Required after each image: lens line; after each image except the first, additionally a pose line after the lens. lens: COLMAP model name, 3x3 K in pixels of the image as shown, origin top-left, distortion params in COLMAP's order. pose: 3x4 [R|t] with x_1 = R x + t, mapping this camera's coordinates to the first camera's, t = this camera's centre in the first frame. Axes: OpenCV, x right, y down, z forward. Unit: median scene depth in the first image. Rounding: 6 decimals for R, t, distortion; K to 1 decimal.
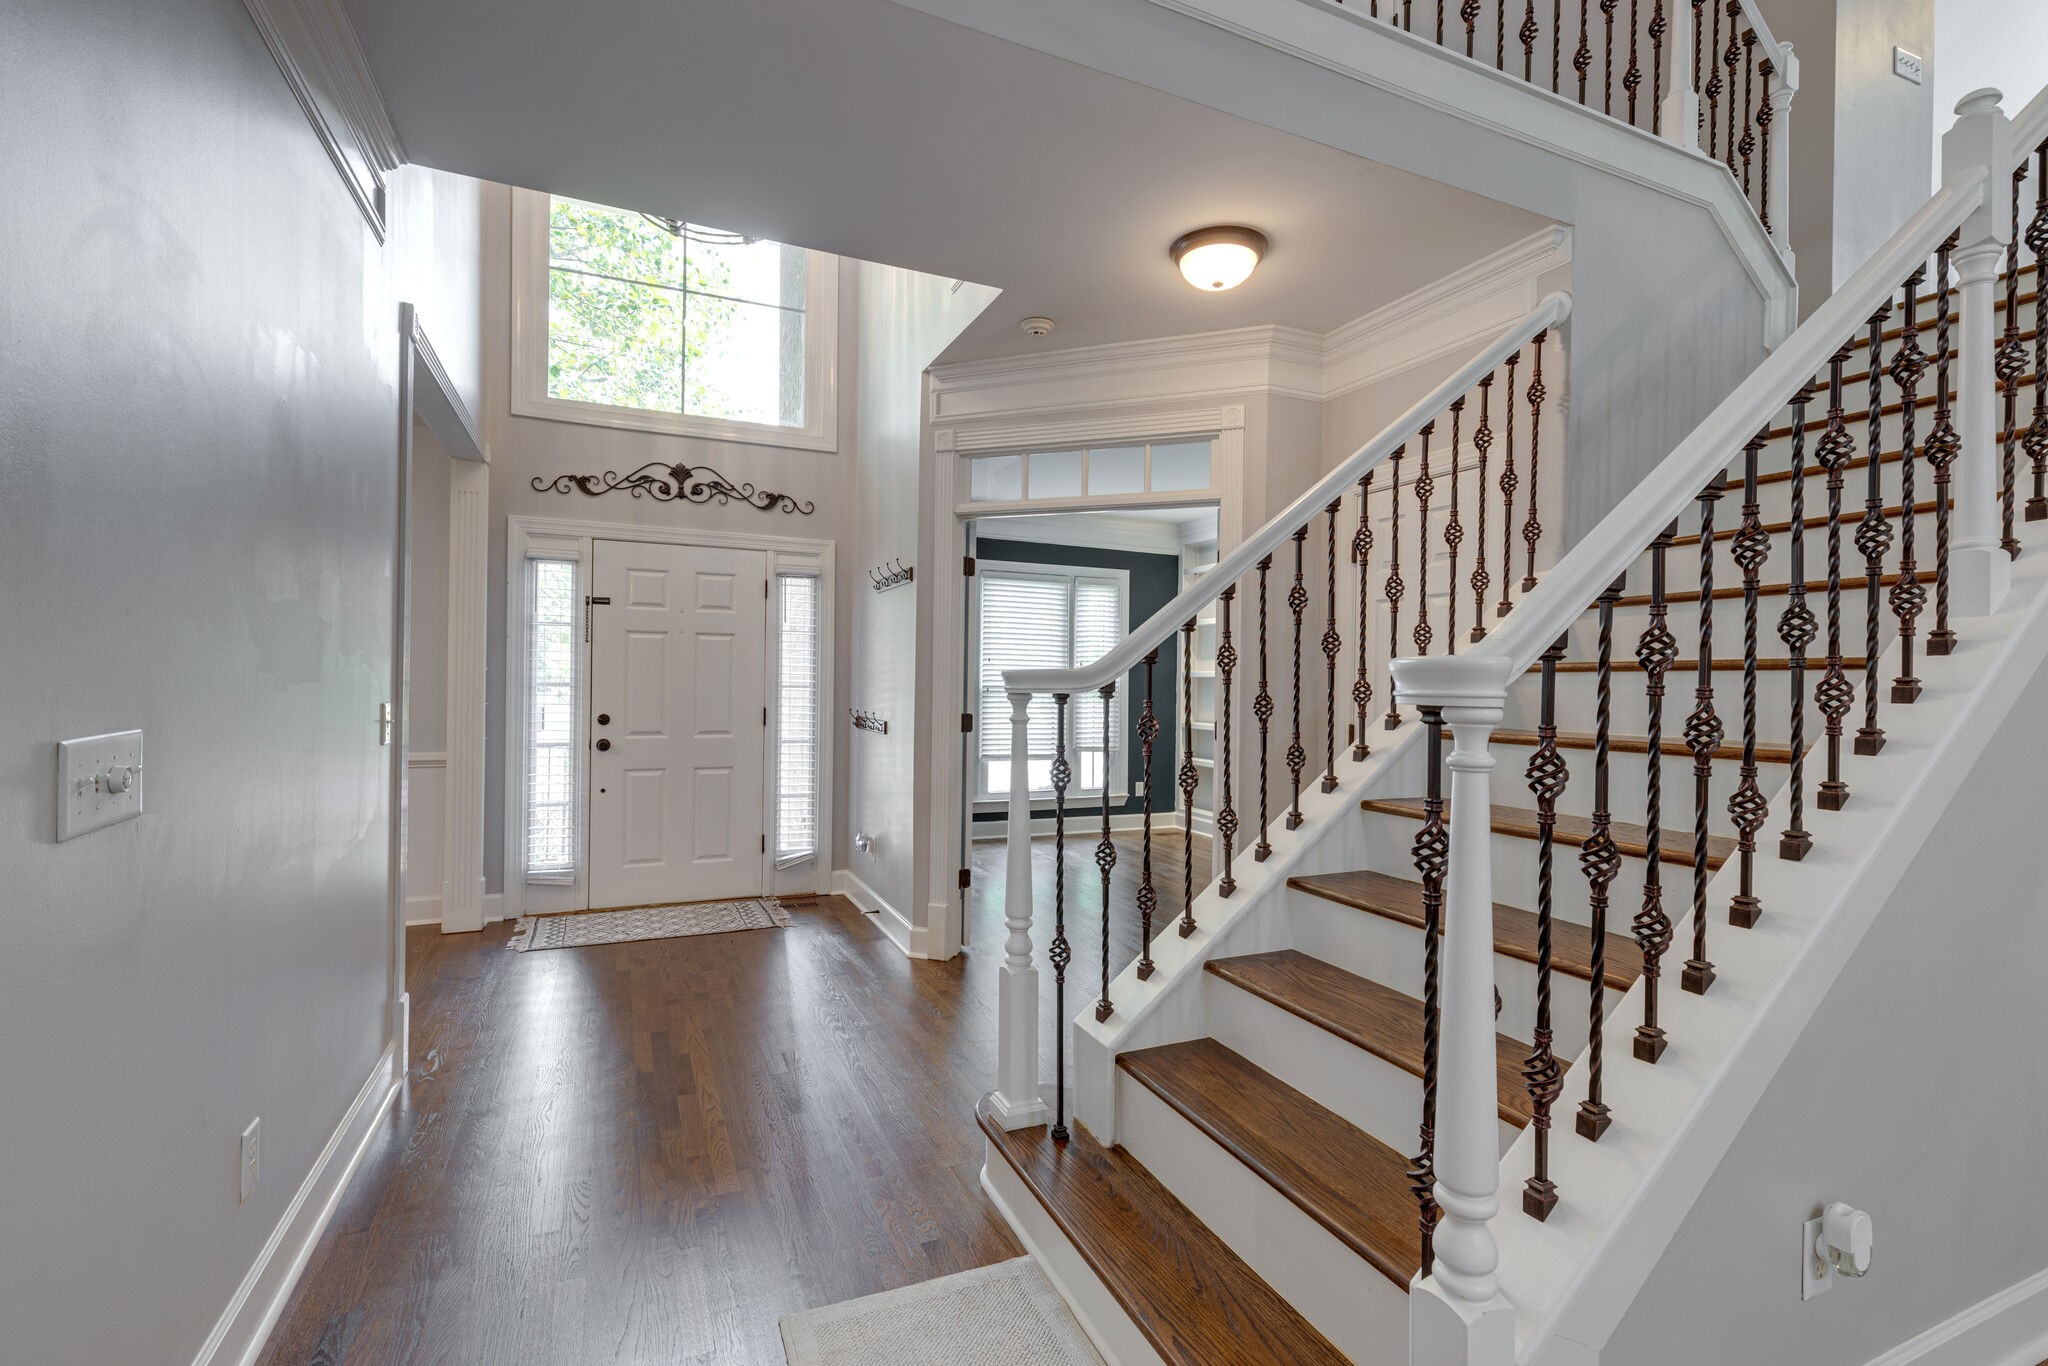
lens RADIAL K [[914.7, 0, 1039.1], [0, 914.7, 691.8], [0, 0, 1]] dist [0.004933, -0.000562]
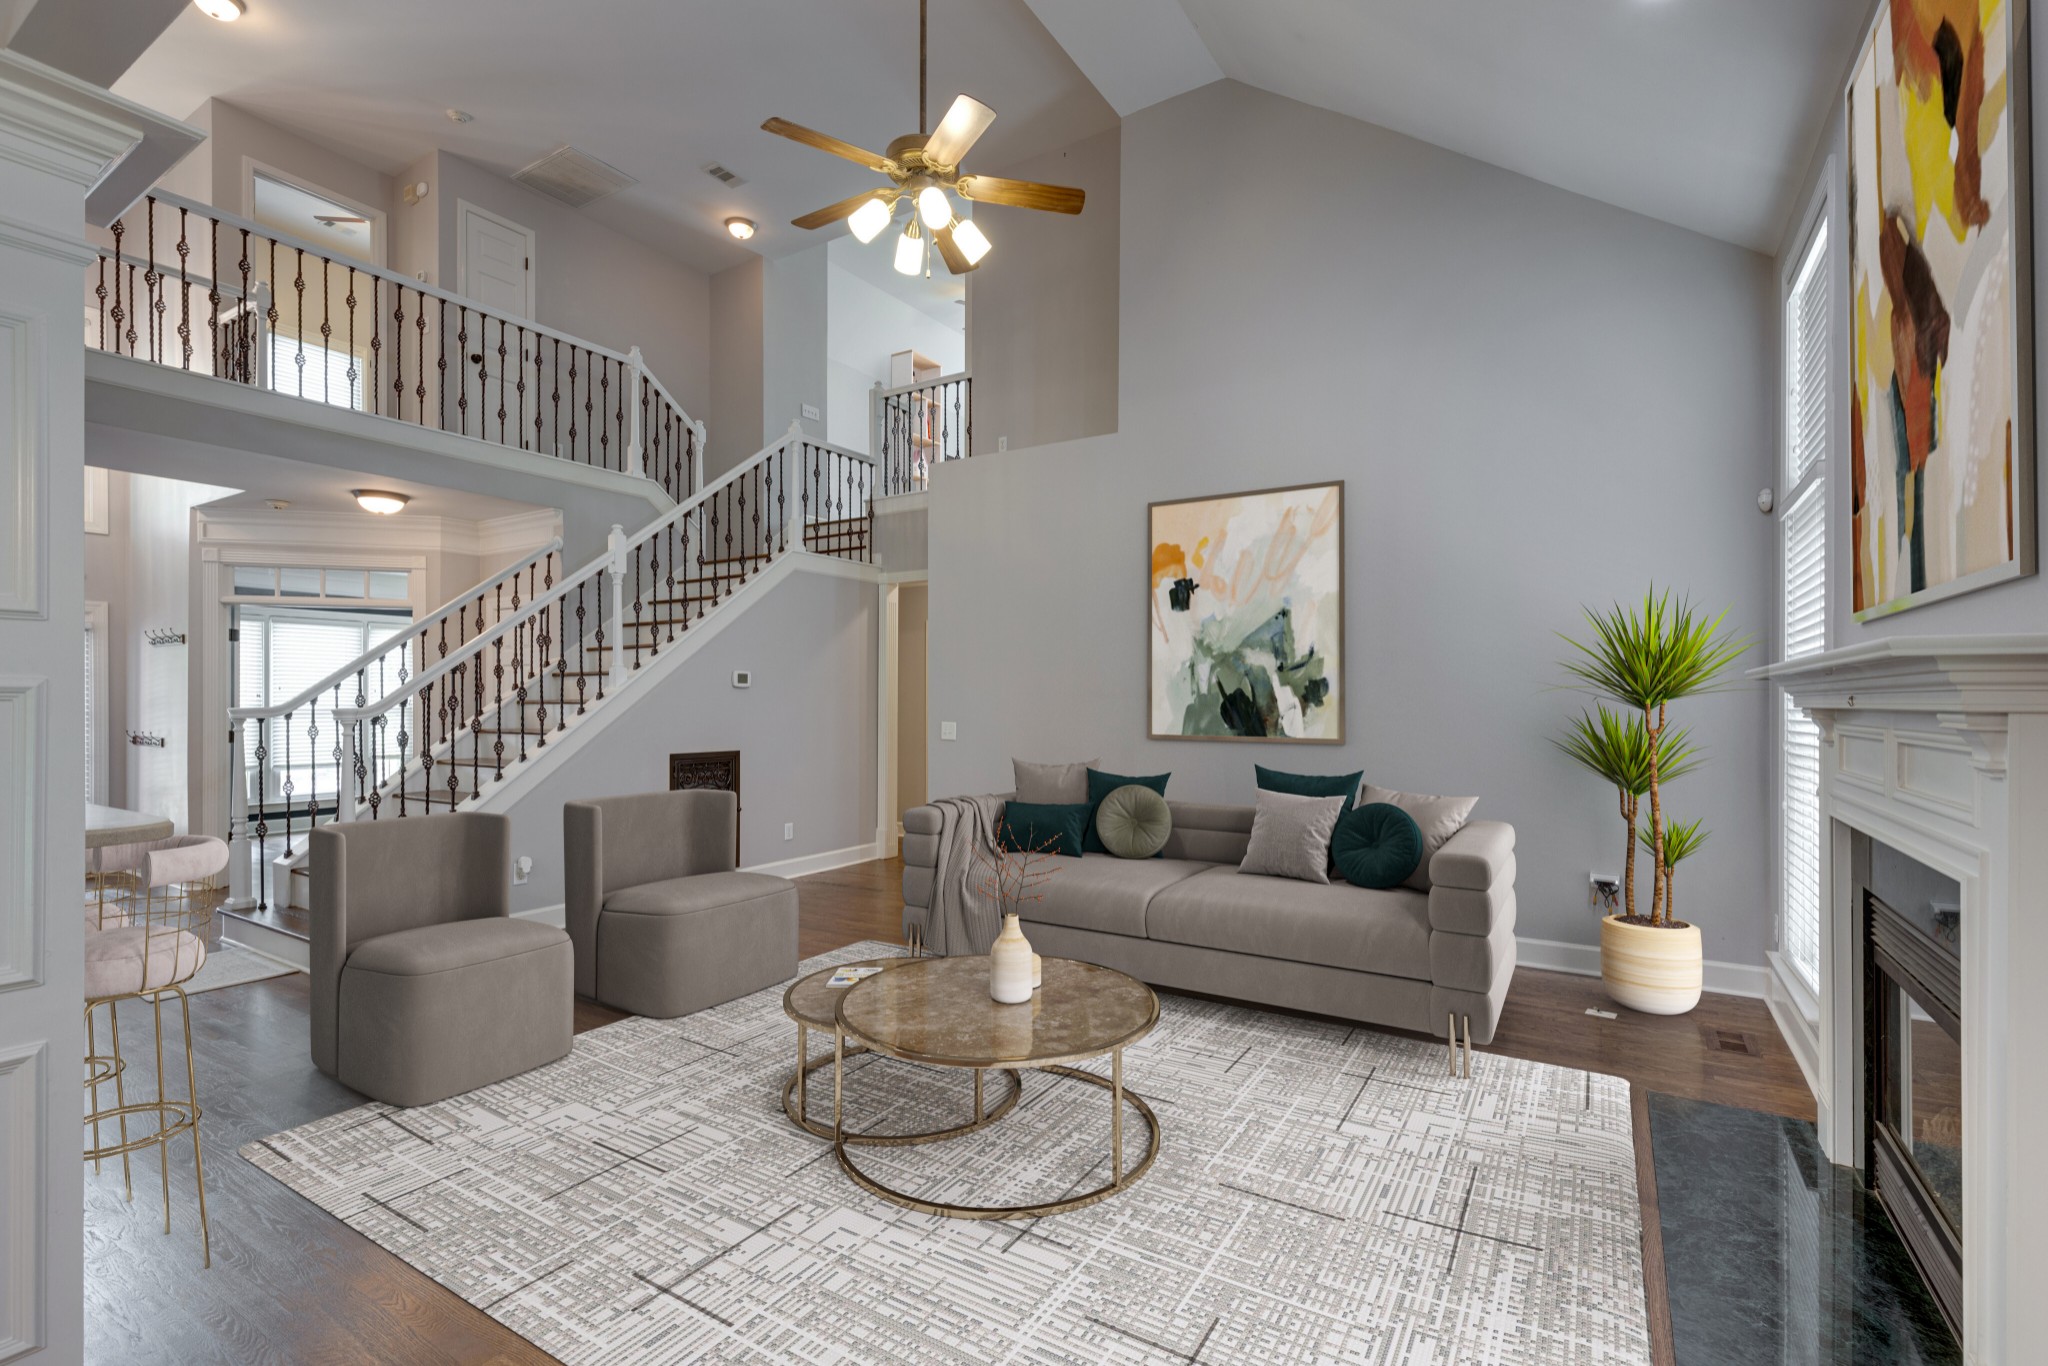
lens RADIAL K [[921.5, 0, 1040.3], [0, 921.5, 704.4], [0, 0, 1]] dist [0.010162, -0.000764]
pose [[0.837449, -0.016268, 0.546273, 0.237520], [0.016427, 0.999855, 0.004592, -0.006860], [-0.546269, 0.005128, 0.837594, -1.220197]]
